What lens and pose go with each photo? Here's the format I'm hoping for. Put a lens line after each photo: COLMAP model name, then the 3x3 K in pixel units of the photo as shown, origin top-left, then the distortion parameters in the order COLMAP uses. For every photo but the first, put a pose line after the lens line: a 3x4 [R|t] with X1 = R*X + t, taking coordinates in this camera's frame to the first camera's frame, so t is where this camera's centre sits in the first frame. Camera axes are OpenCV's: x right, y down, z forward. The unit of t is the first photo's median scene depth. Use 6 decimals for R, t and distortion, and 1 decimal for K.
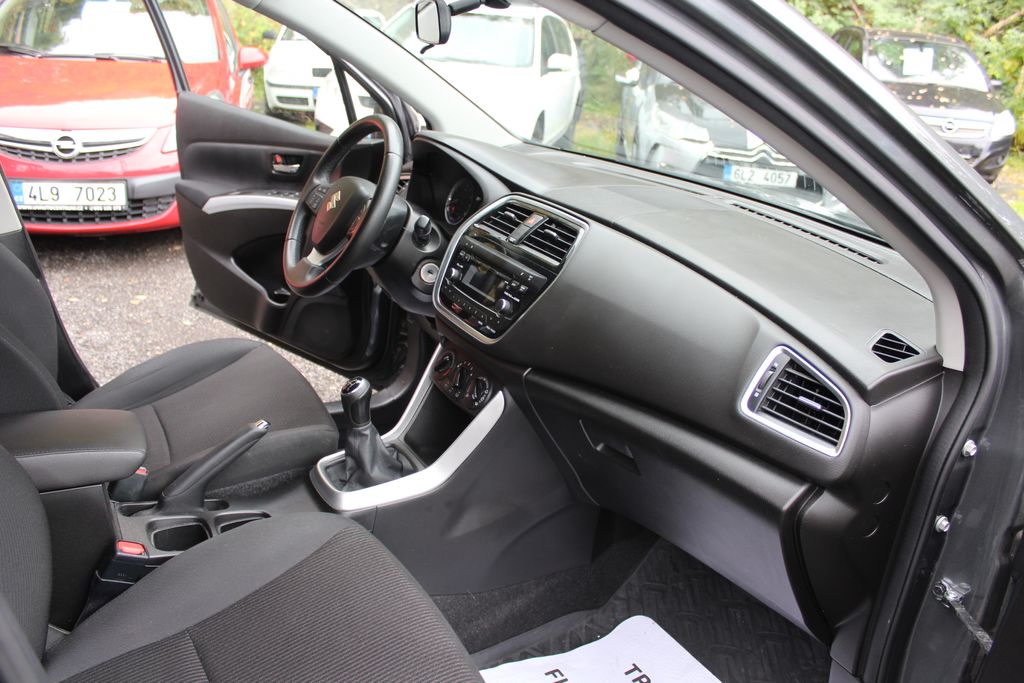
lens RADIAL K [[855.7, 0, 512.0], [0, 855.7, 341.5], [0, 0, 1]] dist [-0.156312, 0.142072]
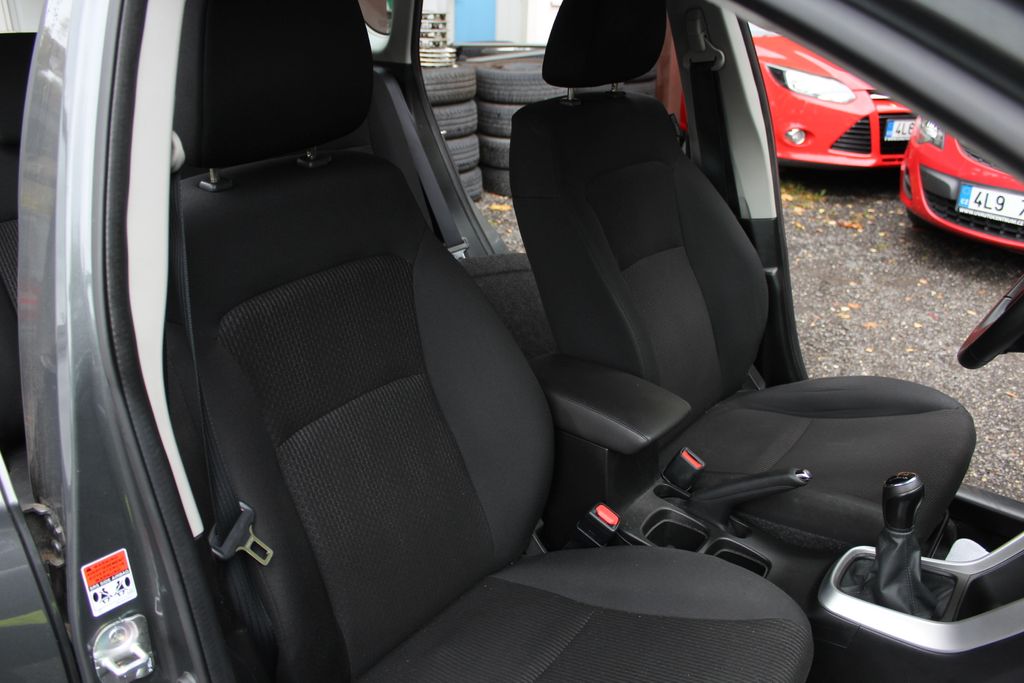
lens RADIAL K [[855.7, 0, 512.0], [0, 855.7, 341.5], [0, 0, 1]] dist [-0.156312, 0.142072]
pose [[0.378240, 0.295608, -0.877240, 0.180366], [-0.297451, 0.936200, 0.187224, -0.060104], [0.876617, 0.190120, 0.442037, 0.169594]]
